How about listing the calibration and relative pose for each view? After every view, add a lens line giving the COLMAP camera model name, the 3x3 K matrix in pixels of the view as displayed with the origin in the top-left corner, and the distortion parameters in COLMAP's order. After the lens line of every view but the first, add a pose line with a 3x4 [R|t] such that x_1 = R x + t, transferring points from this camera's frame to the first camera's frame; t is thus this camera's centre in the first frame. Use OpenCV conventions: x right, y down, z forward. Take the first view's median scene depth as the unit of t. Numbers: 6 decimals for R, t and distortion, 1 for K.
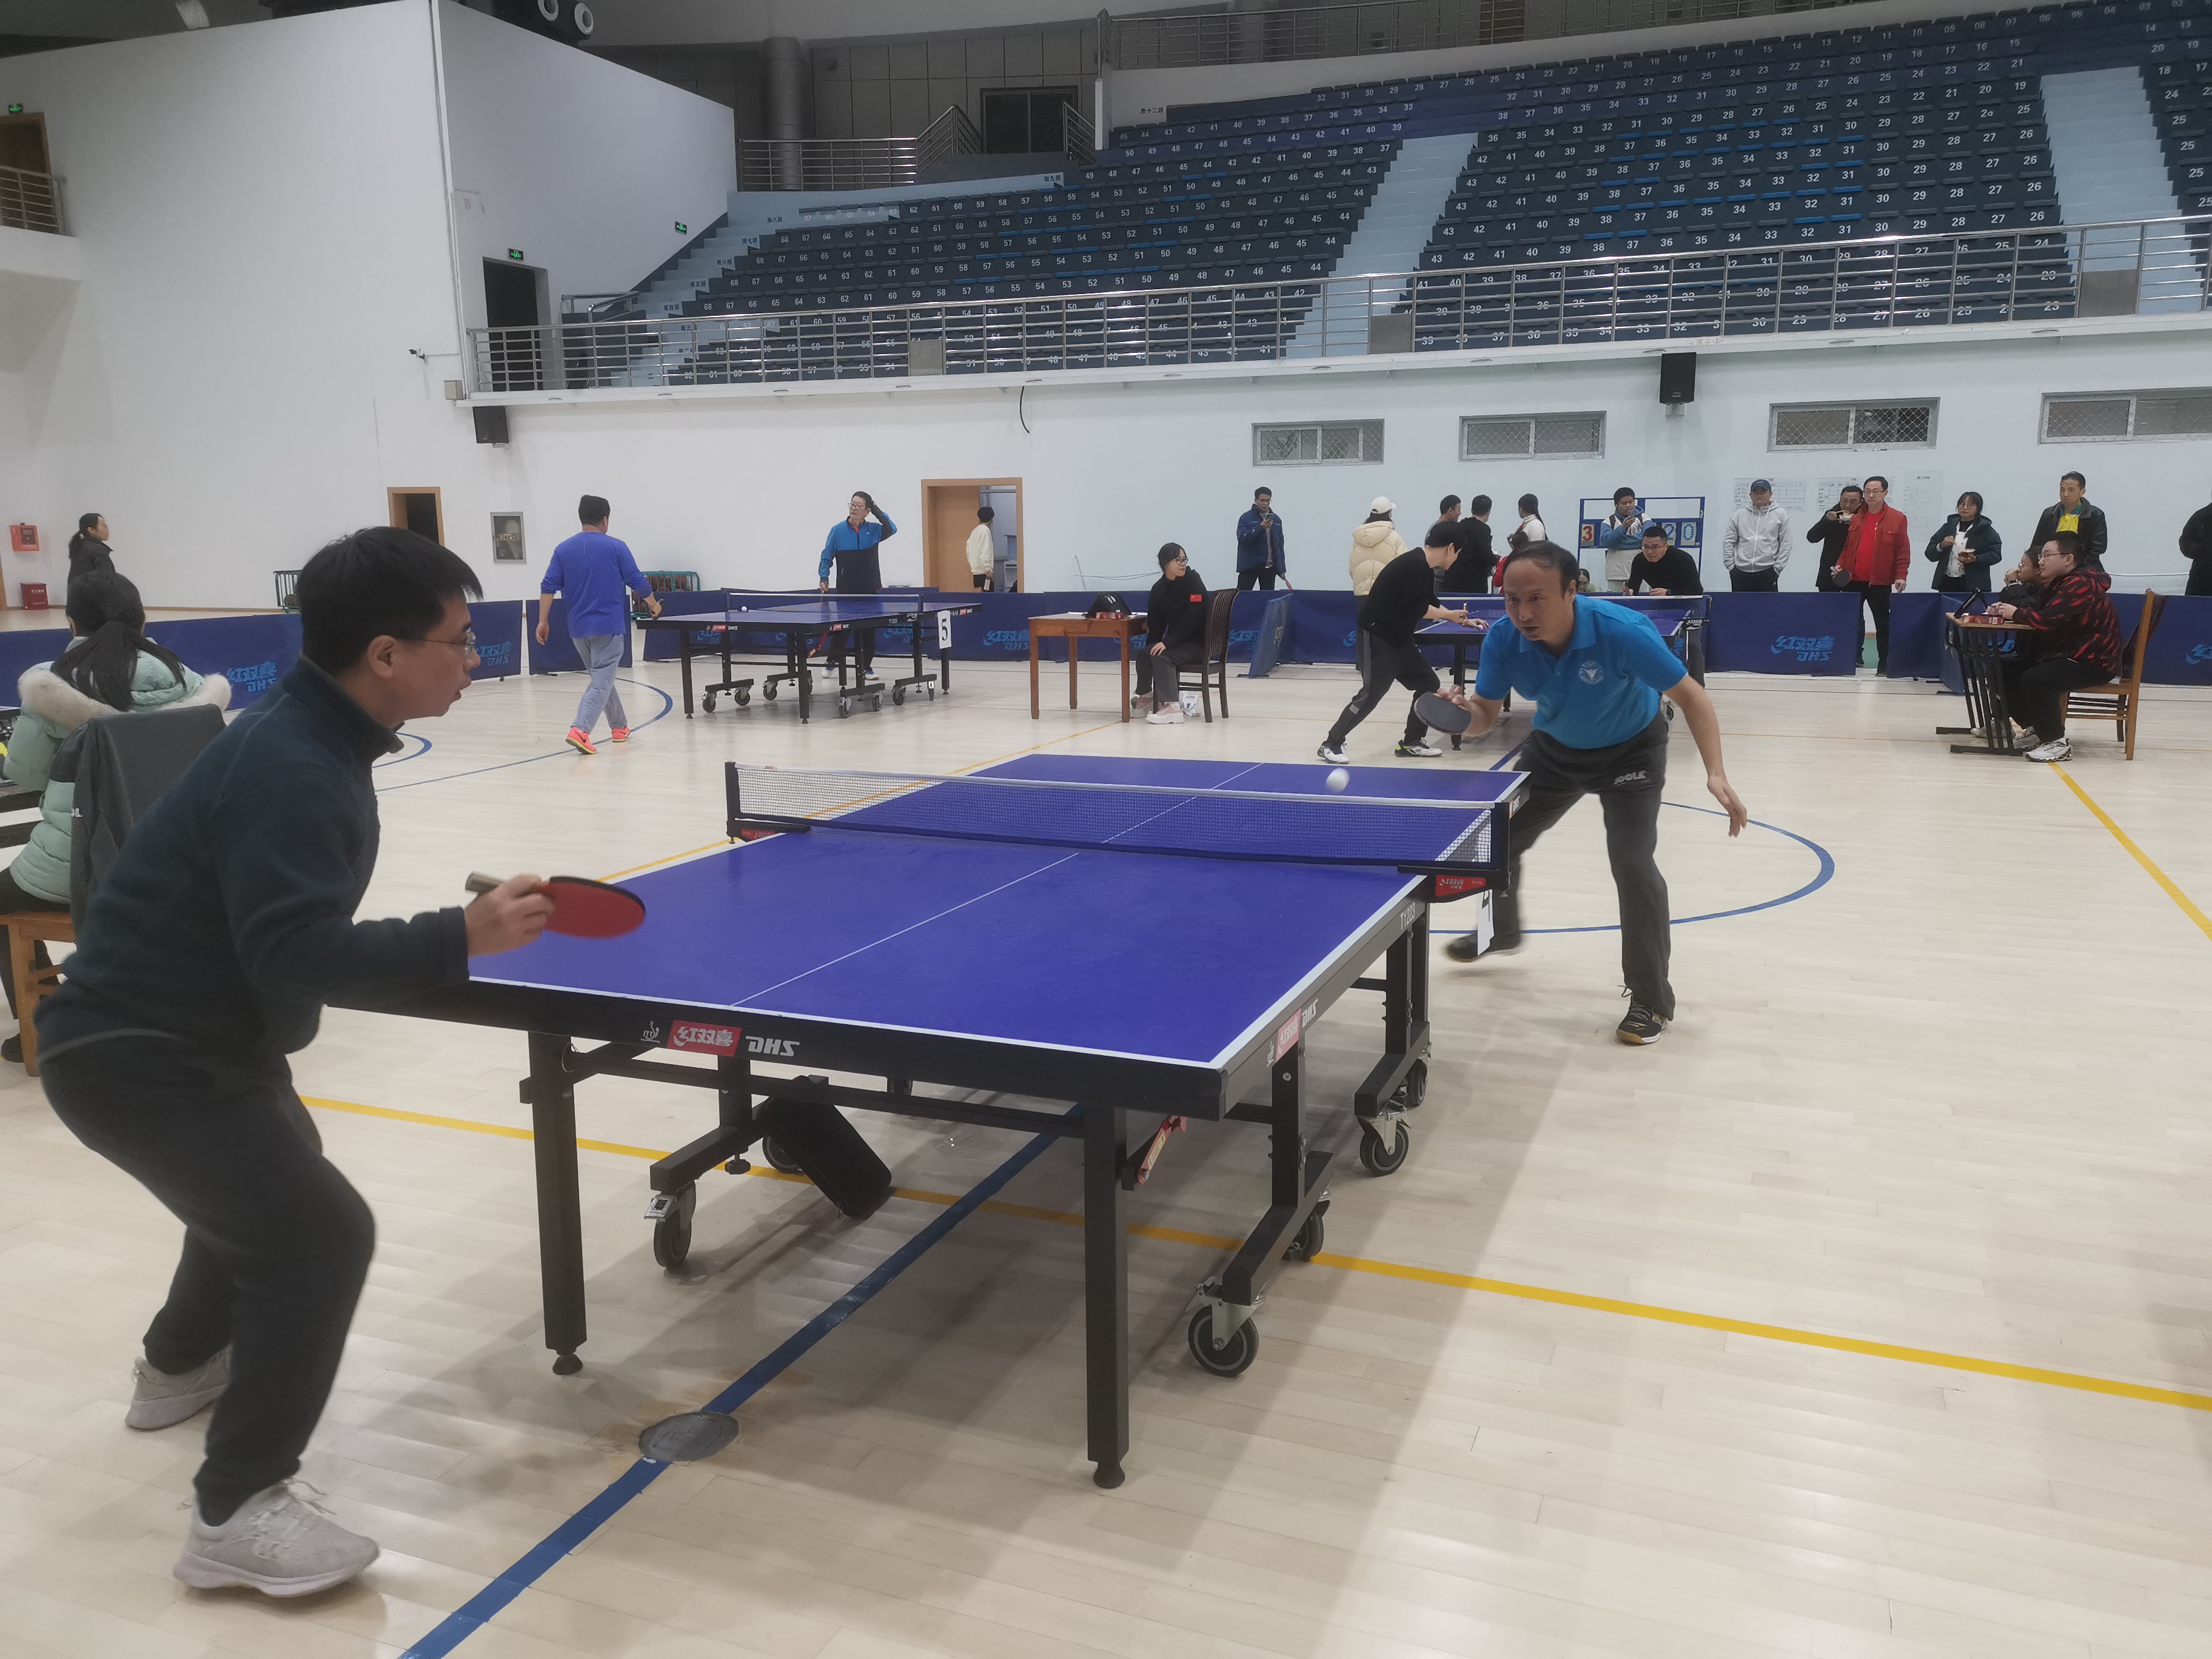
lens RADIAL K [[1686.4, 0, 1106.5], [0, 1686.4, 843.3], [0, 0, 1]] dist [0.056097, -0.031612]
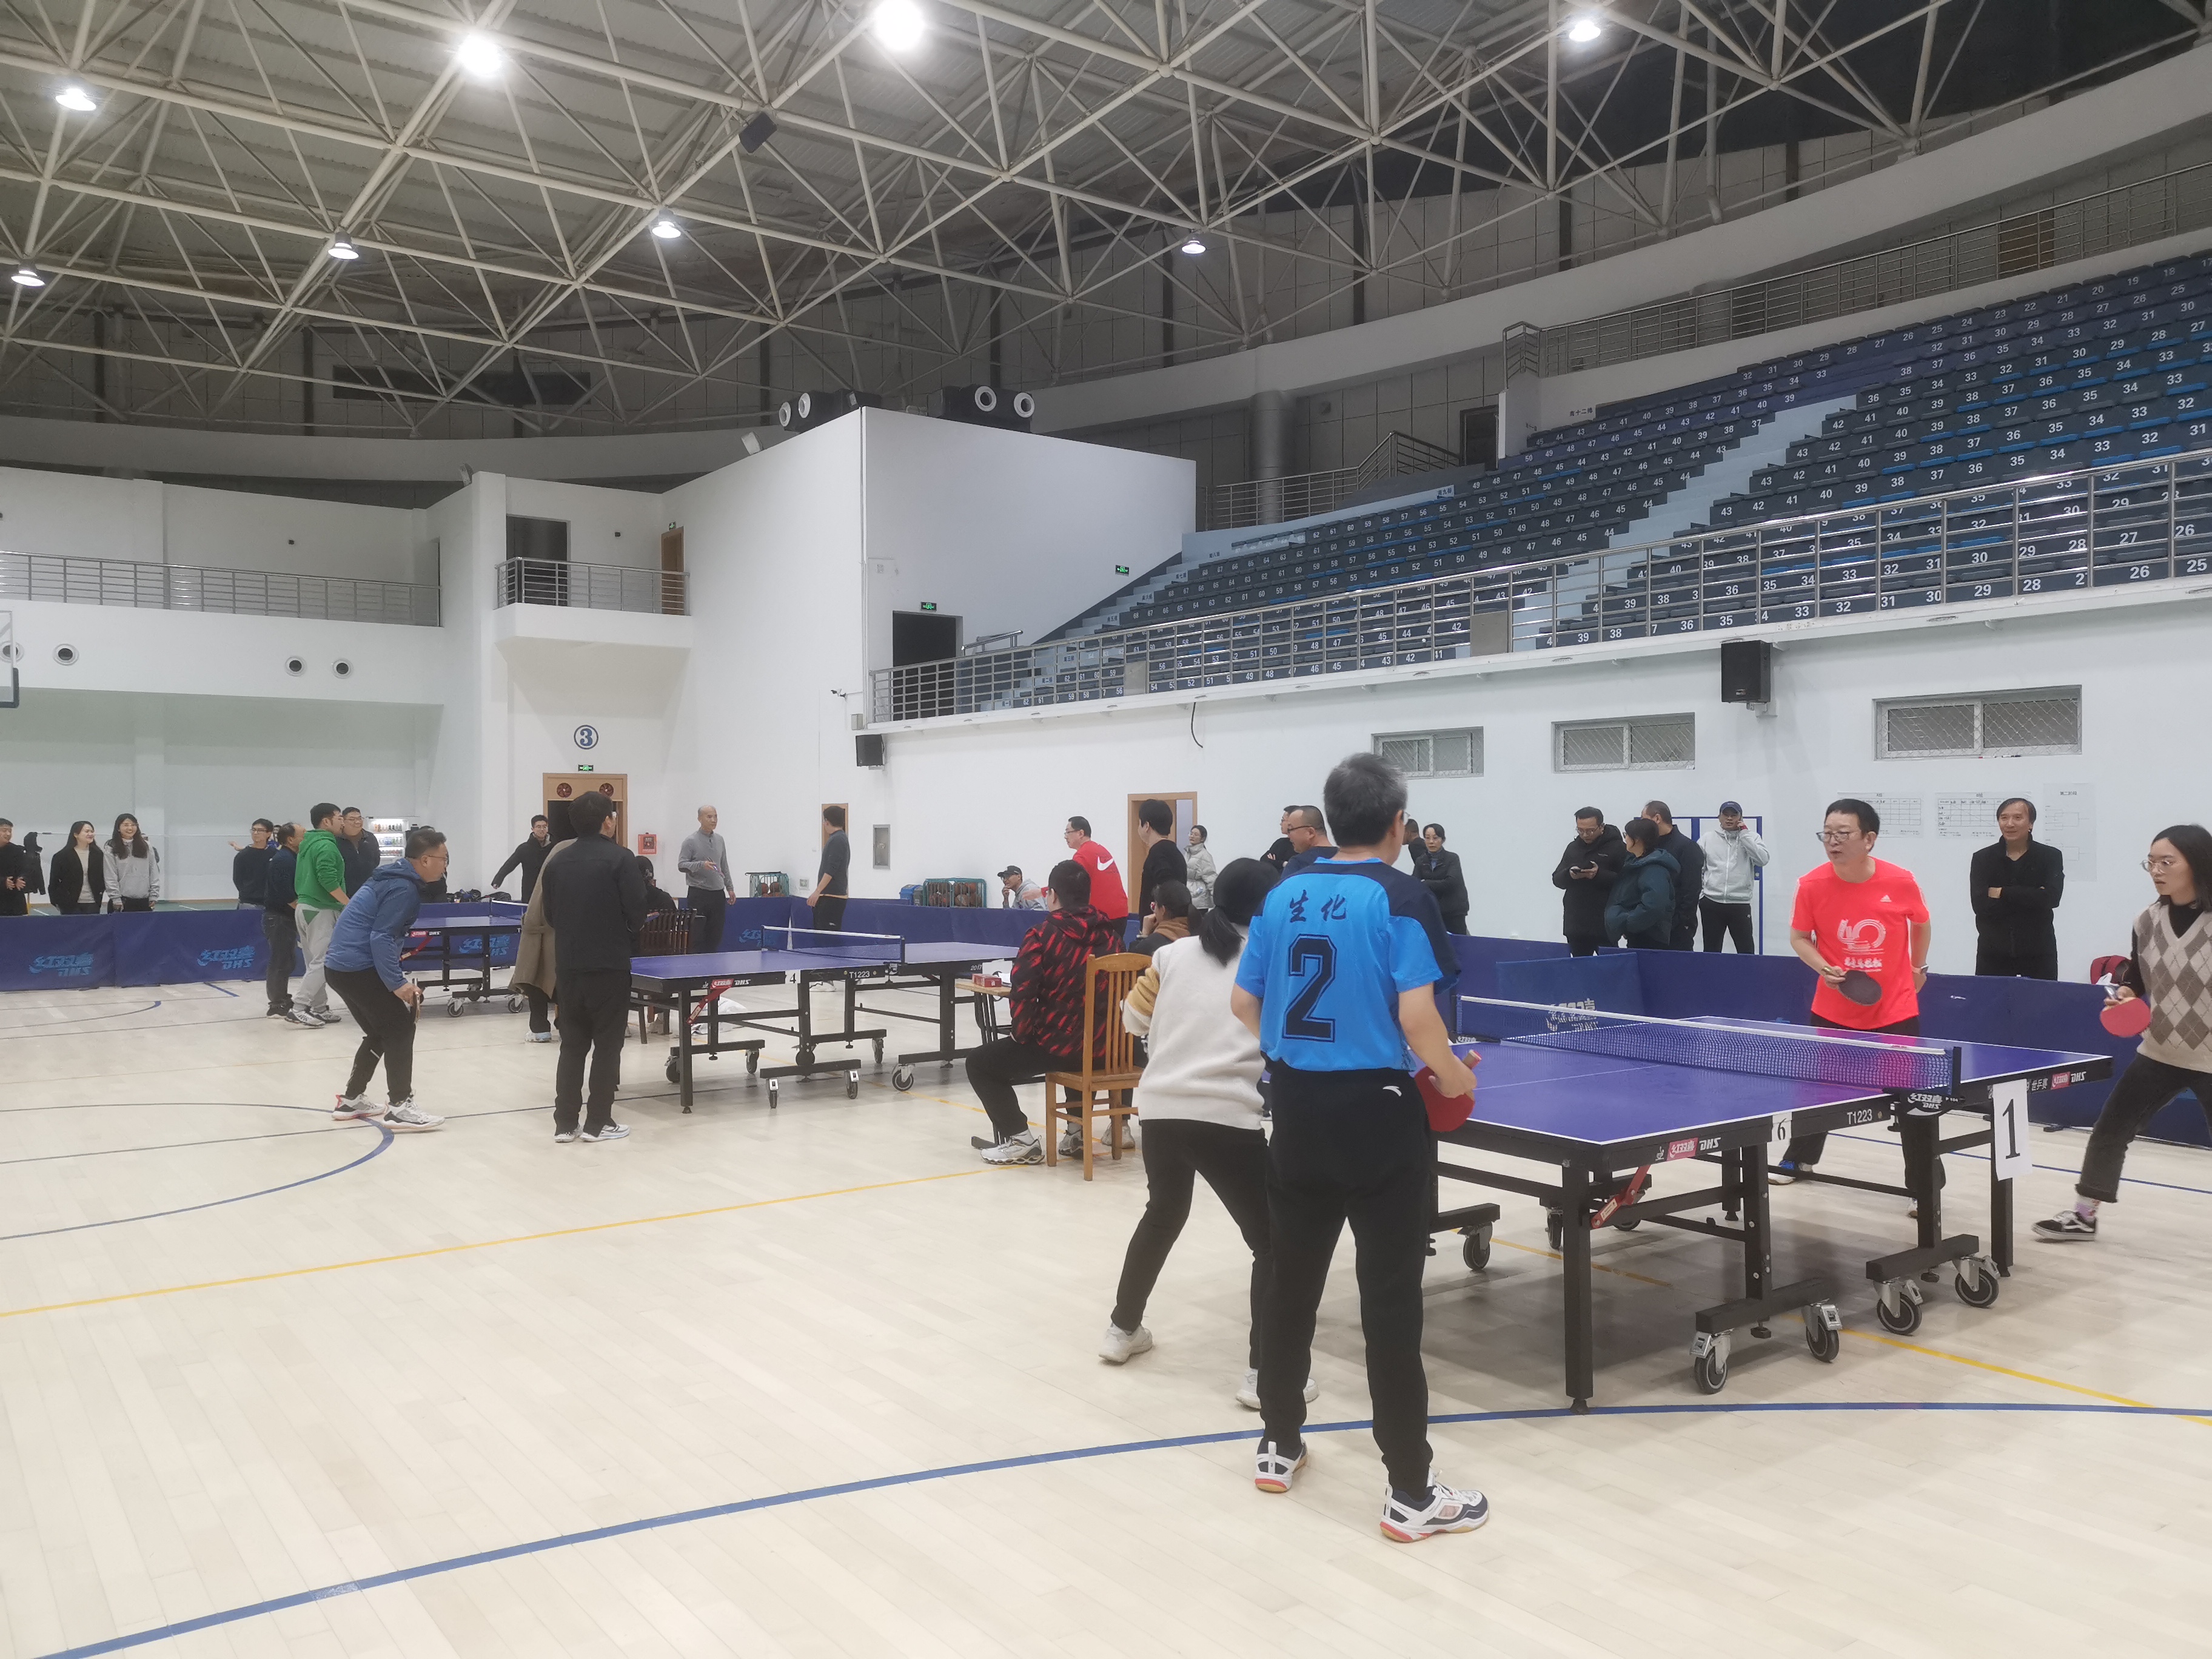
lens RADIAL K [[1686.4, 0, 1106.5], [0, 1686.4, 843.3], [0, 0, 1]] dist [0.056097, -0.031612]
pose [[0.850426, 0.011066, -0.525978, 0.356605], [-0.103811, 0.983651, -0.147151, -0.031175], [0.515751, 0.179743, 0.837672, 0.131937]]
